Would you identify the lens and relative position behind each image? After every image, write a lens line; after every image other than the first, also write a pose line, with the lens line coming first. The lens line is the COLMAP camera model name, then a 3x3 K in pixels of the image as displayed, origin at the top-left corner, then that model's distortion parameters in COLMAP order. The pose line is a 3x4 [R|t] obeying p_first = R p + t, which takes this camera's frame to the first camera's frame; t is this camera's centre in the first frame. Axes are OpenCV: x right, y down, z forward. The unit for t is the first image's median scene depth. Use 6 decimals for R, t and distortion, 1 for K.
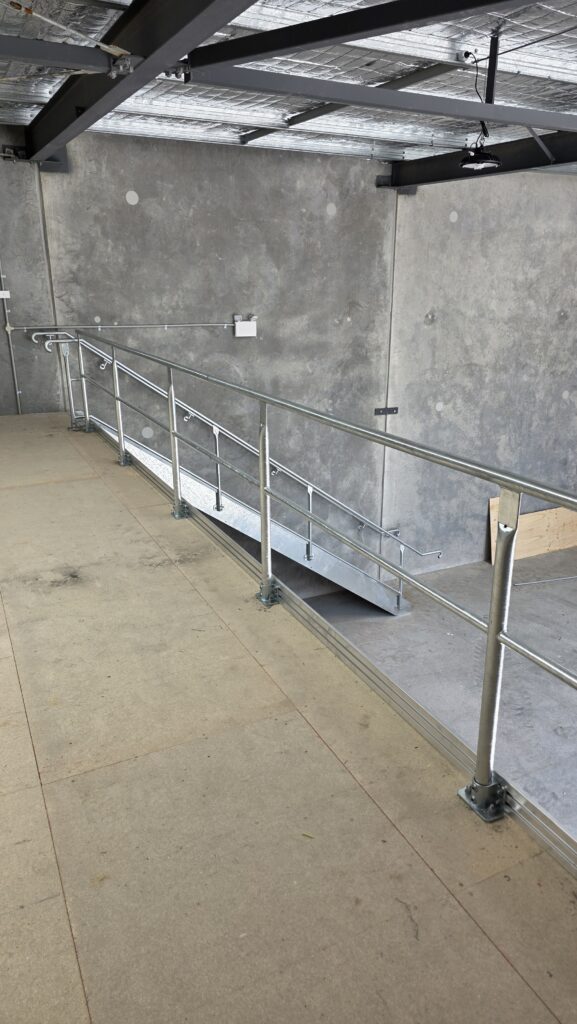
lens RADIAL K [[705.8, 0, 293.3], [0, 705.8, 515.8], [0, 0, 1]] dist [0.094739, -0.023285]
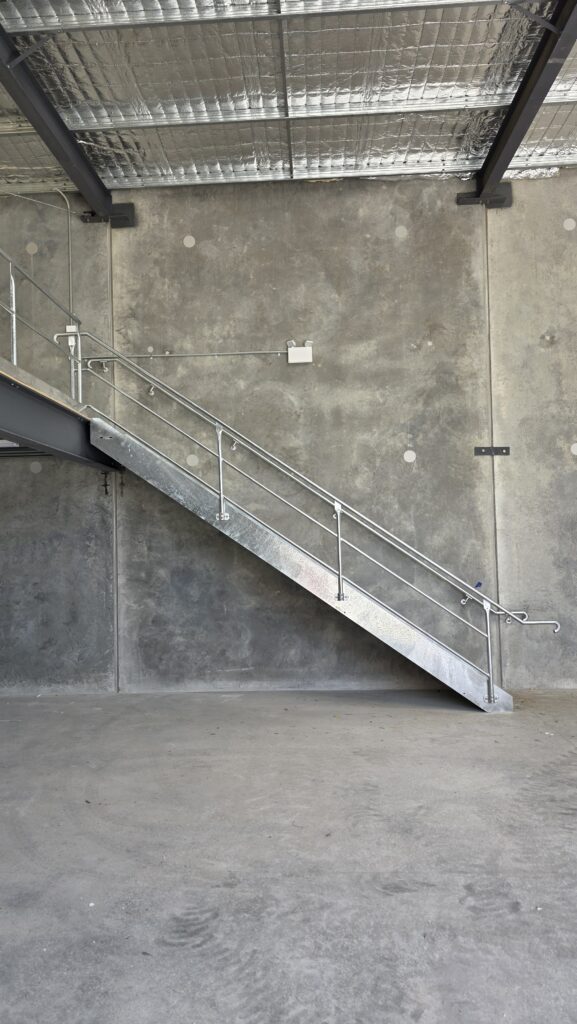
lens RADIAL K [[705.8, 0, 284.7], [0, 705.8, 510.0], [0, 0, 1]] dist [0.094739, -0.023285]
pose [[0.870516, -0.043744, -0.490192, 0.359191], [-0.135317, 0.936376, -0.323867, 0.231651], [0.473171, 0.348262, 0.809211, 0.297788]]
